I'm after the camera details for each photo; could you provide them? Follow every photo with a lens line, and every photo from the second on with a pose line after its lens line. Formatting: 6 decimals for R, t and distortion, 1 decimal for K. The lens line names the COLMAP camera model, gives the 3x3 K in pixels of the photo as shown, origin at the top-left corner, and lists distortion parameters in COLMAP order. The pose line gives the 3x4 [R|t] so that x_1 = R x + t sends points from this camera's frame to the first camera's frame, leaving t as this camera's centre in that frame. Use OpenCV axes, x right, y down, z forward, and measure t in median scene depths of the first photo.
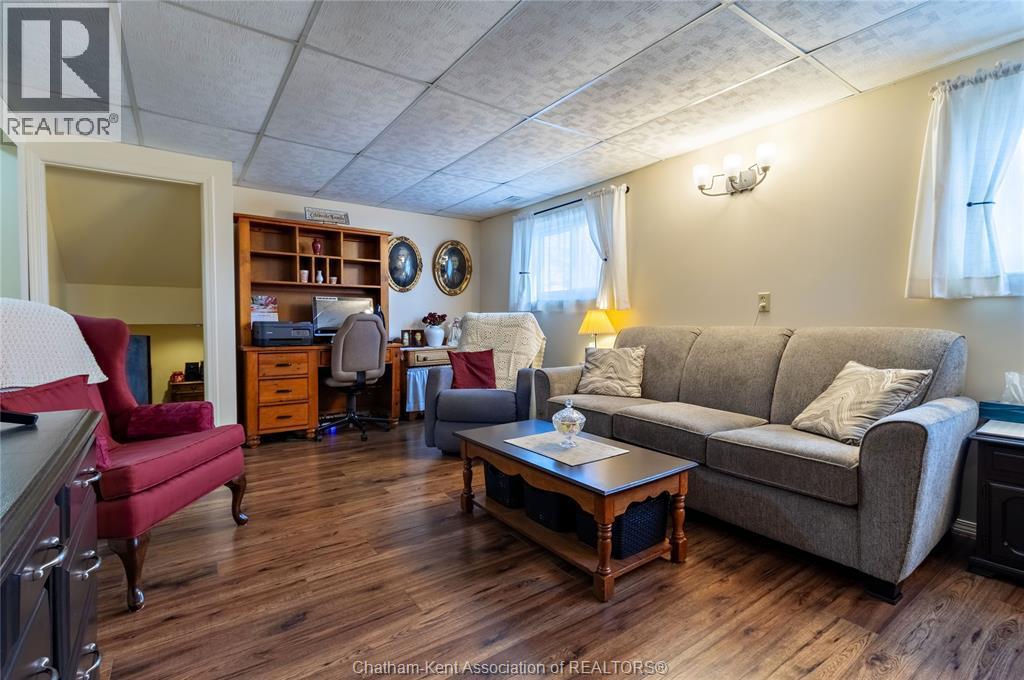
lens RADIAL K [[477.9, 0, 530.5], [0, 477.9, 328.9], [0, 0, 1]] dist [0.005403, 0.000413]
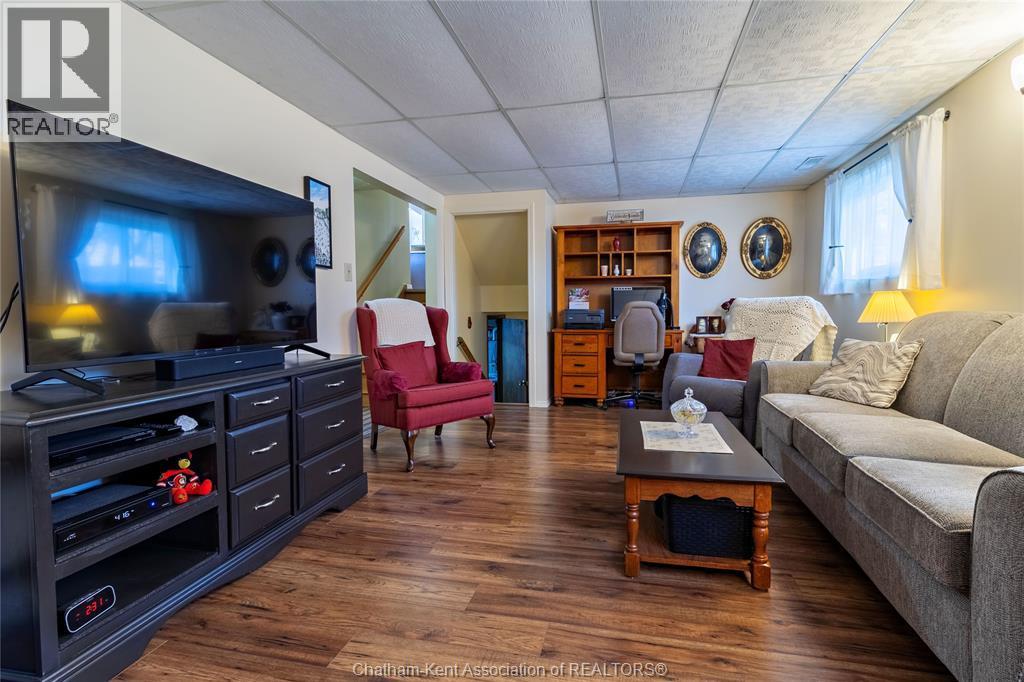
lens RADIAL K [[492.8, 0, 524.7], [0, 492.8, 329.8], [0, 0, 1]] dist [0.010987, 0.000314]
pose [[0.652576, 0.024897, -0.757314, 0.360840], [-0.002006, 0.999513, 0.031132, -0.001603], [0.757721, -0.018797, 0.652308, 0.058189]]
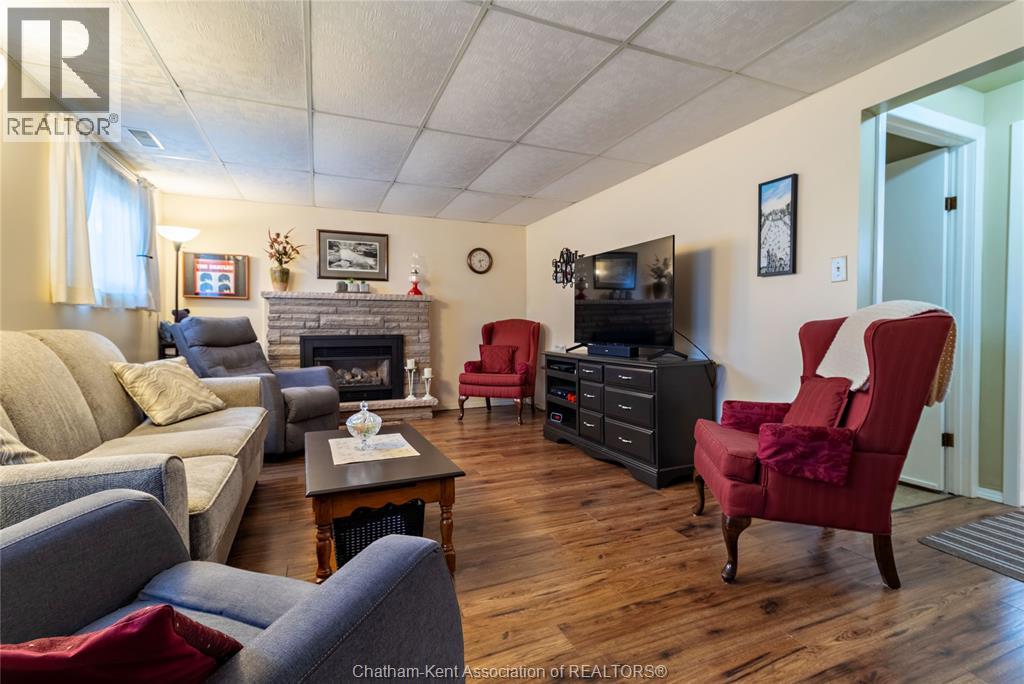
lens RADIAL K [[477.9, 0, 530.5], [0, 477.9, 330.9], [0, 0, 1]] dist [0.005403, 0.000413]
pose [[-0.976127, -0.002050, 0.217189, -0.274630], [0.003373, 0.999692, 0.024595, -0.013707], [-0.217172, 0.024740, -0.975820, 1.103747]]
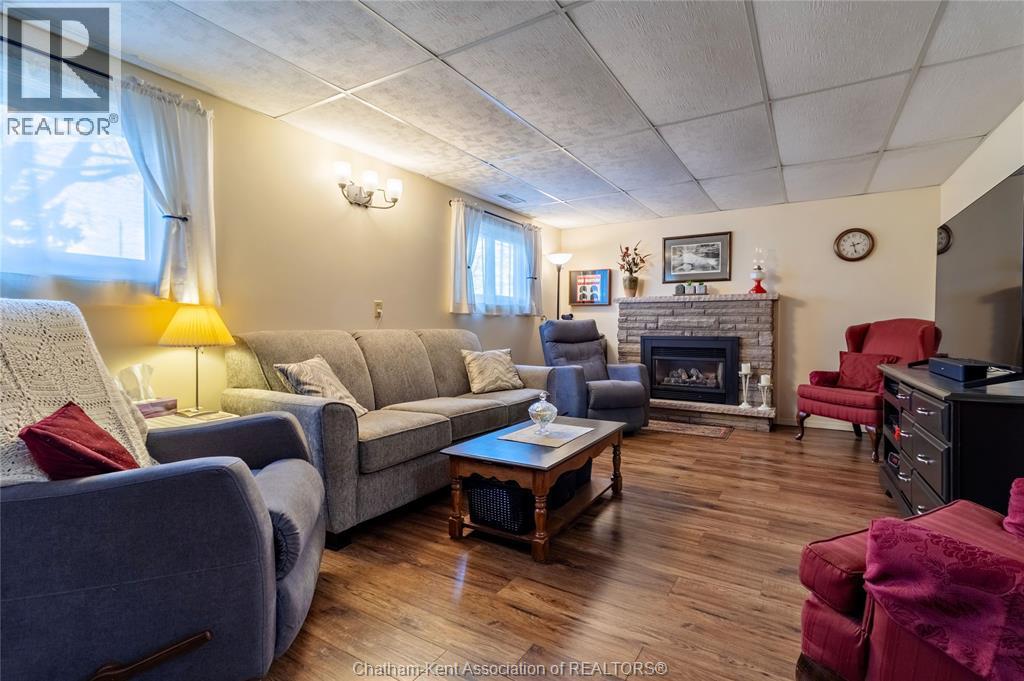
lens RADIAL K [[468.8, 0, 529.2], [0, 468.8, 329.5], [0, 0, 1]] dist [0.002982, 0.000399]
pose [[-0.389502, -0.007814, 0.920992, -0.552114], [0.010468, 0.999862, 0.012910, -0.012125], [-0.920966, 0.014669, -0.389367, 0.856777]]
